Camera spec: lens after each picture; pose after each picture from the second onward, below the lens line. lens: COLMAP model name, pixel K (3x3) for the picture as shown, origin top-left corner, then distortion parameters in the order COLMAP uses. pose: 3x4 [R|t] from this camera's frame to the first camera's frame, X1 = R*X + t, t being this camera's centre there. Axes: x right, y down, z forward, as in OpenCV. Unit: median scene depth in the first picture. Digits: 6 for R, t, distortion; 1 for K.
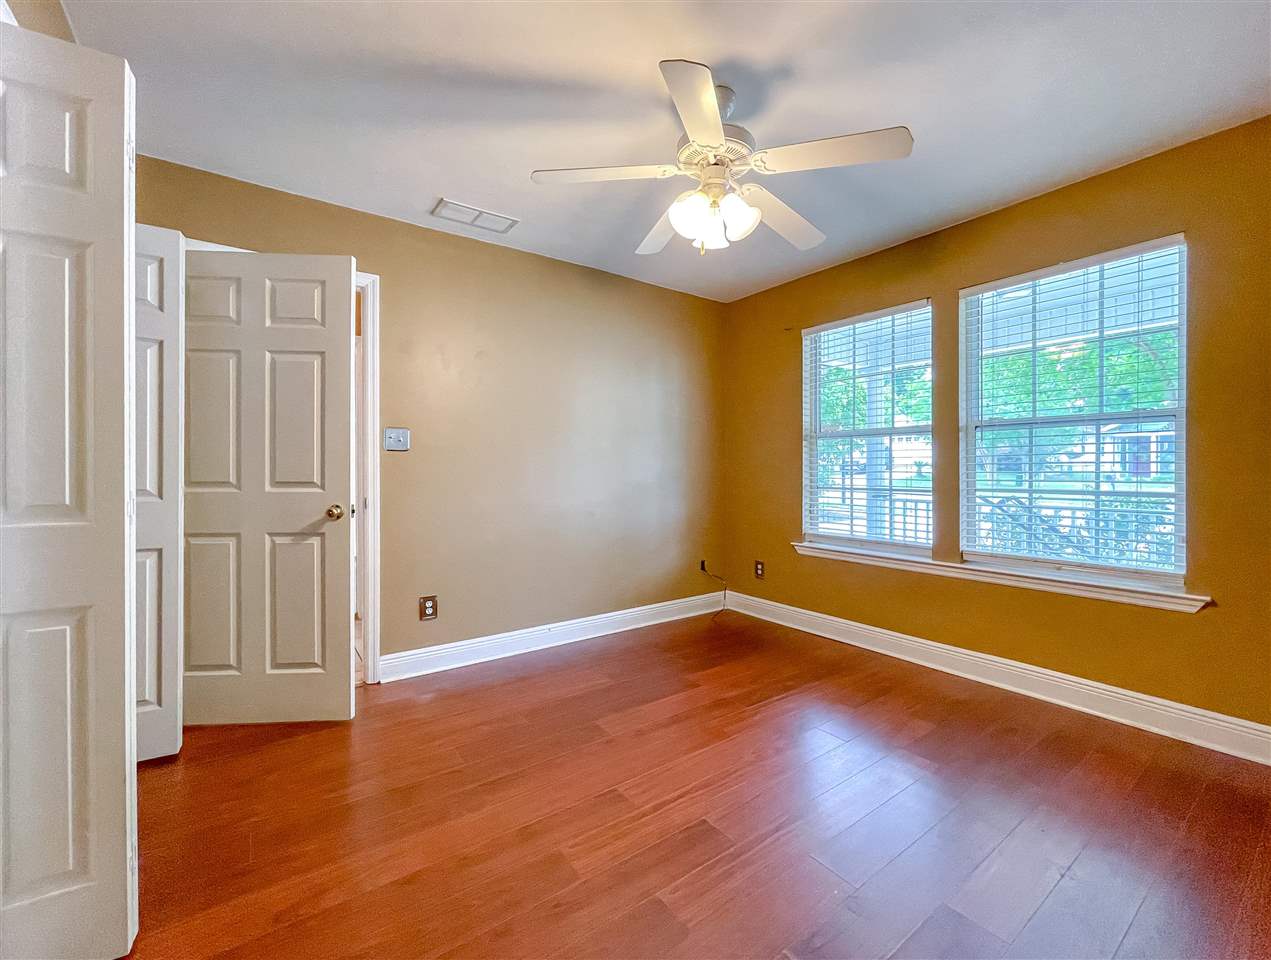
lens RADIAL K [[551.9, 0, 627.4], [0, 551.9, 472.9], [0, 0, 1]] dist [0.002660, 0.004834]
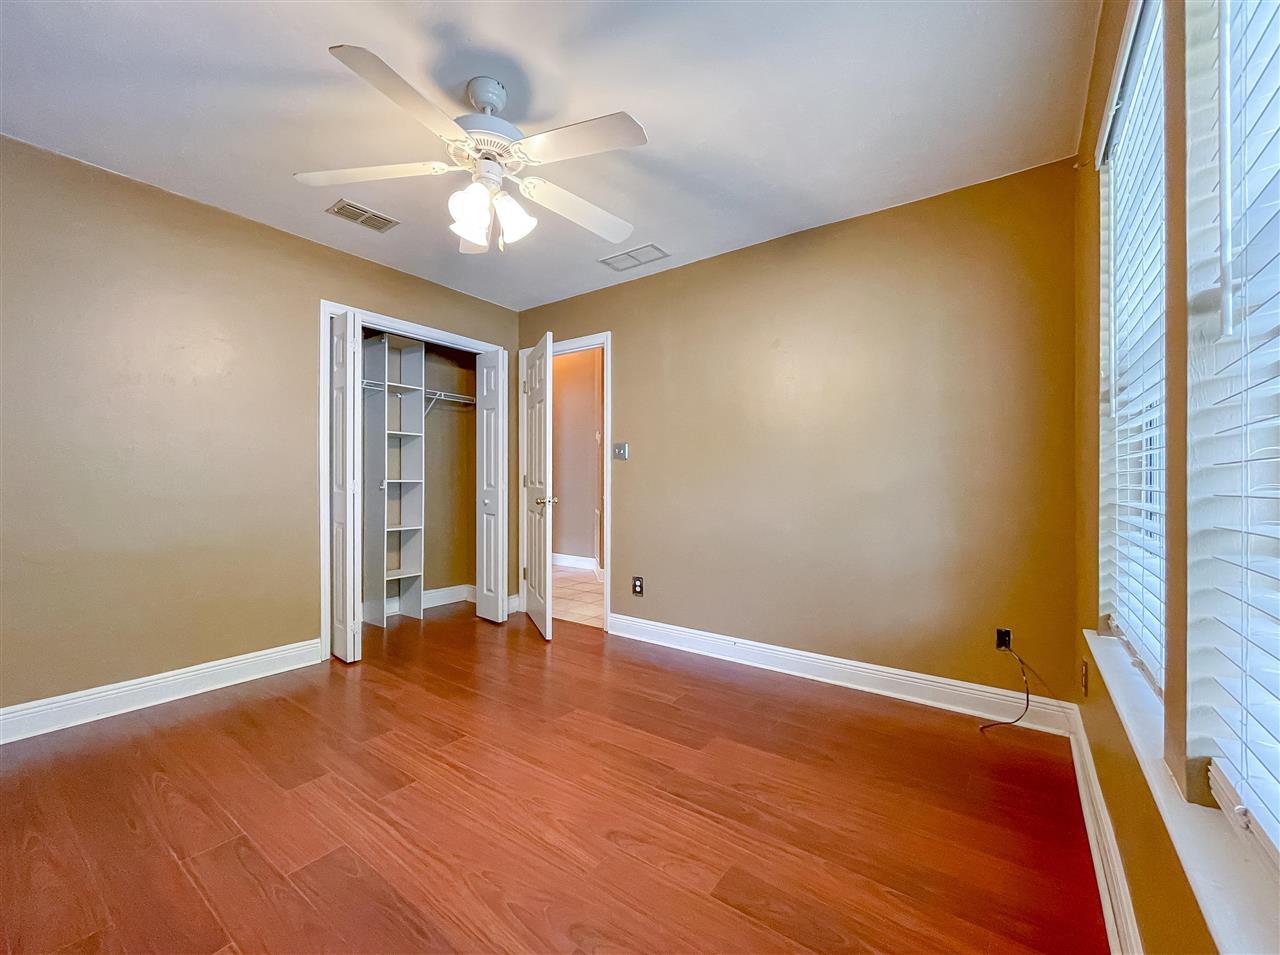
lens RADIAL K [[529.2, 0, 651.4], [0, 529.2, 475.3], [0, 0, 1]] dist [-0.009369, 0.001071]
pose [[0.313119, -0.002285, -0.949711, 0.774774], [-0.011964, 0.999908, -0.006350, 0.003921], [0.949639, 0.013351, 0.313063, 0.658873]]
